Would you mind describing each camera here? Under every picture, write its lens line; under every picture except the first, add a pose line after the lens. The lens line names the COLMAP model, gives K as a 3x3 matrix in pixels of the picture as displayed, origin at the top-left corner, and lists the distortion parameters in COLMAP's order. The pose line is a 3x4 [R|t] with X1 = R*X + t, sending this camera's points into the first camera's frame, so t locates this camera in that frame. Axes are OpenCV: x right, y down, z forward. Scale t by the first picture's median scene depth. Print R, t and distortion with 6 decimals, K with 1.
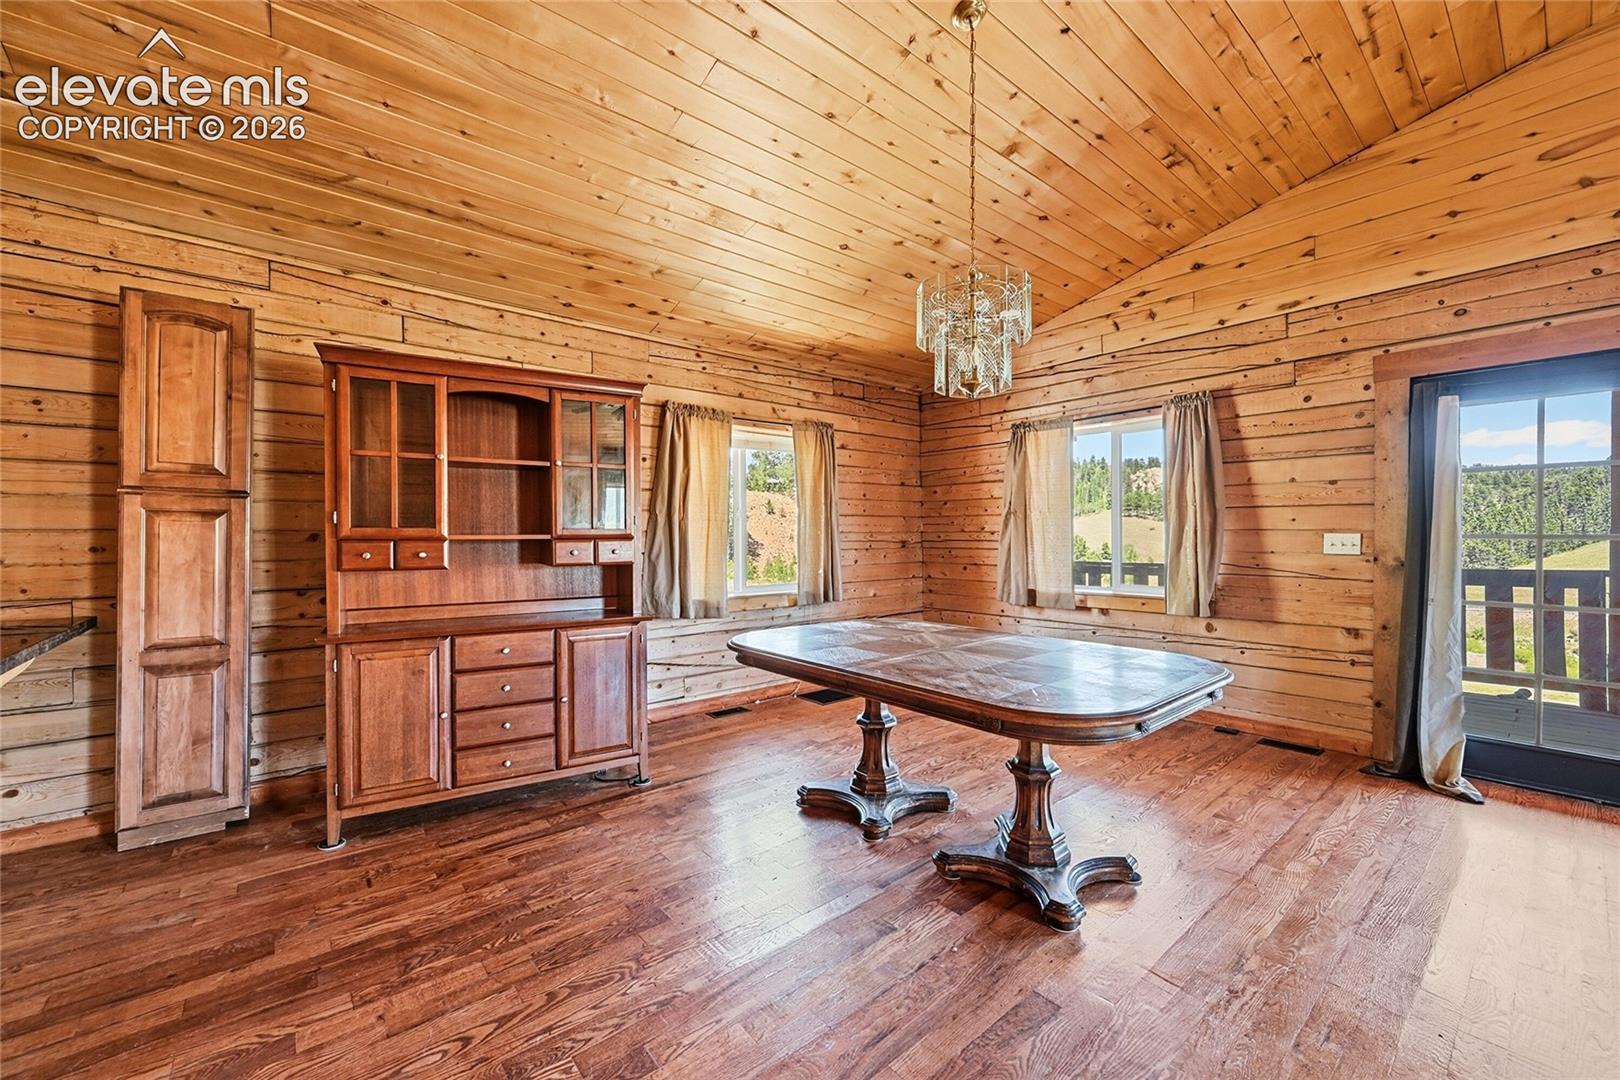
lens RADIAL K [[661.7, 0, 788.1], [0, 661.7, 534.6], [0, 0, 1]] dist [0.008977, -0.000445]
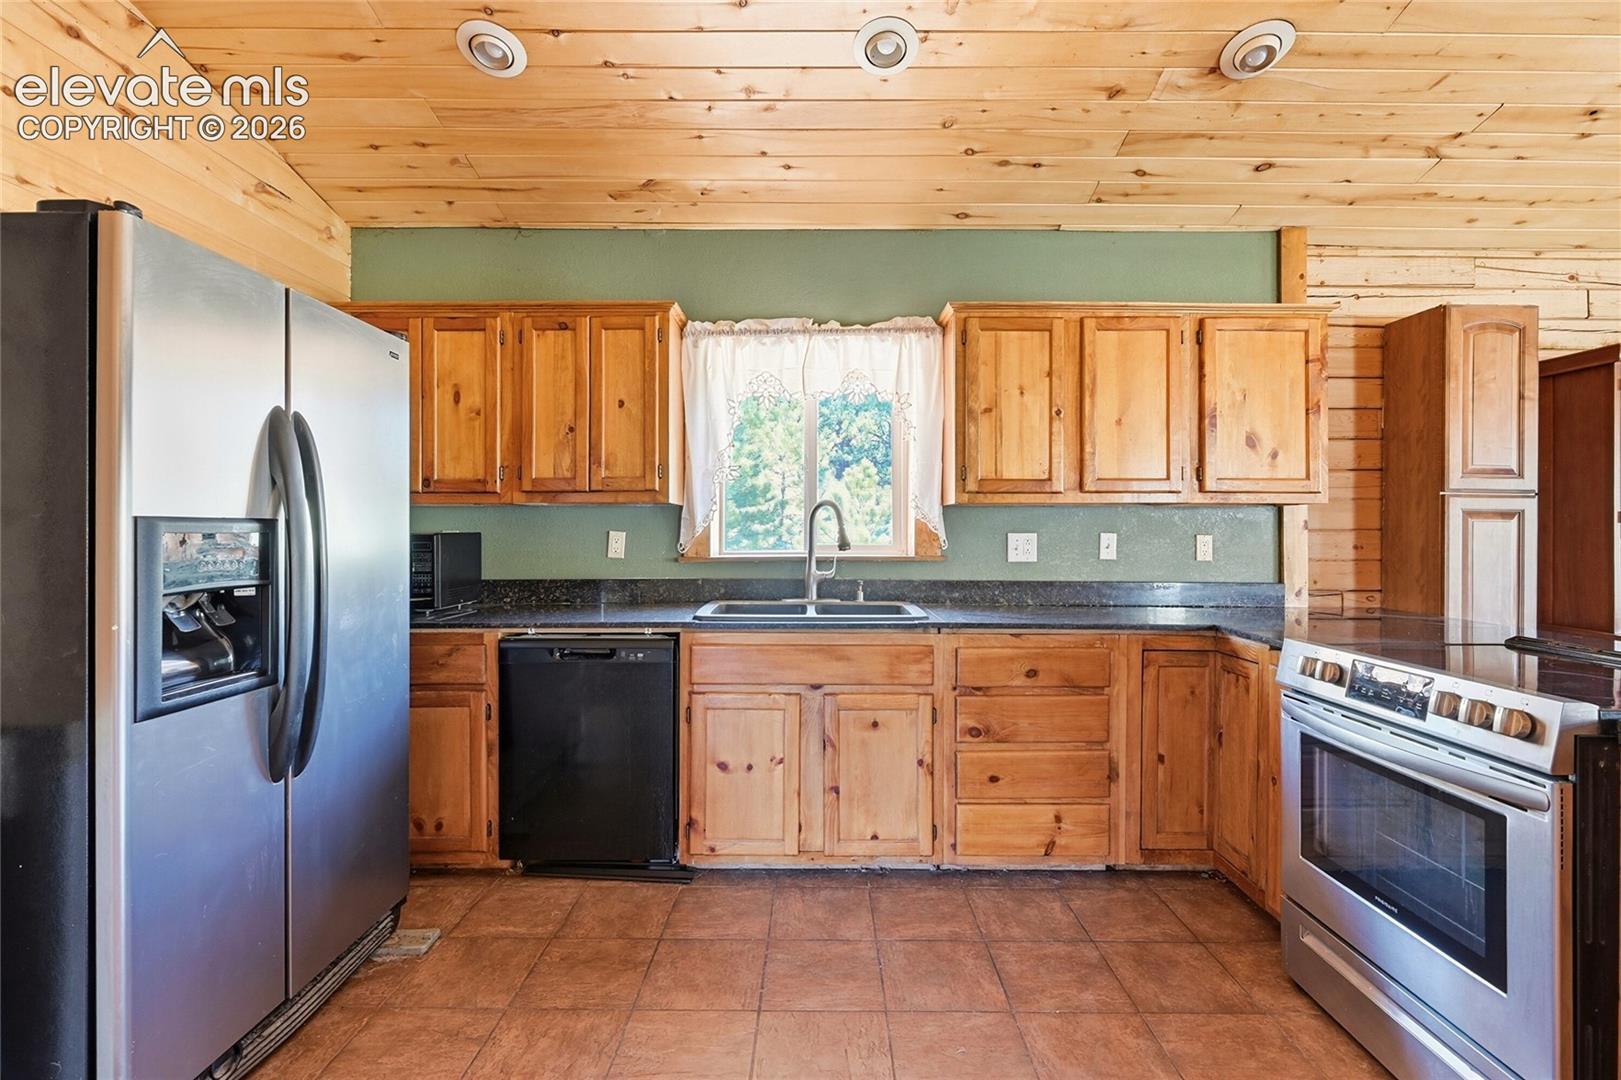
lens RADIAL K [[731.8, 0, 804.5], [0, 731.8, 525.4], [0, 0, 1]] dist [-0.009761, -0.000240]
pose [[0.765581, -0.003272, -0.643331, -0.966252], [-0.002438, 0.999965, -0.007987, -0.002593], [0.643335, 0.007683, 0.765546, -0.526532]]
